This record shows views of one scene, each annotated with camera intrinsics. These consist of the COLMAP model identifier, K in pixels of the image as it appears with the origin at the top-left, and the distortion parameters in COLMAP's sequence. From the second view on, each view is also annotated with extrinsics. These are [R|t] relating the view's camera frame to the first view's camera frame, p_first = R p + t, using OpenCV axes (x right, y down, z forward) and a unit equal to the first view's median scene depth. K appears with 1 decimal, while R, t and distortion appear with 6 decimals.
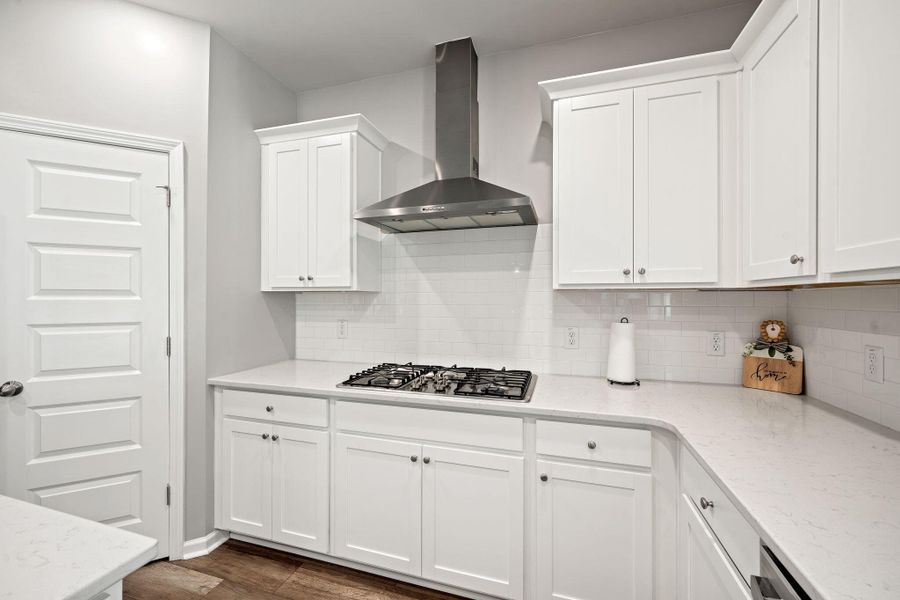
lens RADIAL K [[367.0, 0, 450.2], [0, 367.0, 297.2], [0, 0, 1]] dist [-0.002167, -0.000121]
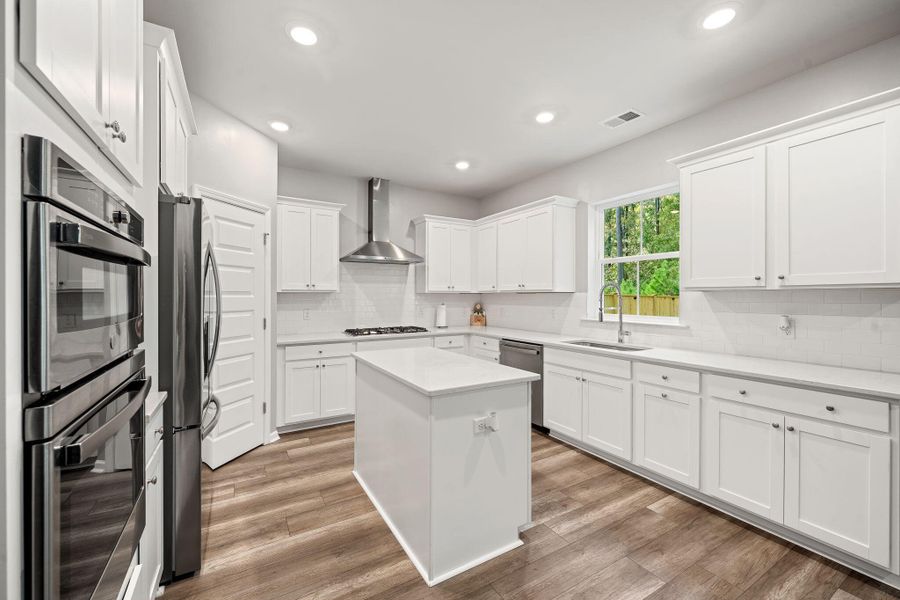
lens RADIAL K [[367.0, 0, 448.7], [0, 367.0, 297.7], [0, 0, 1]] dist [-0.002167, -0.000121]
pose [[0.670838, -0.003289, 0.741596, -1.547713], [-0.000980, 0.999985, 0.005321, -0.000980], [-0.741603, -0.004296, 0.670825, -0.879512]]
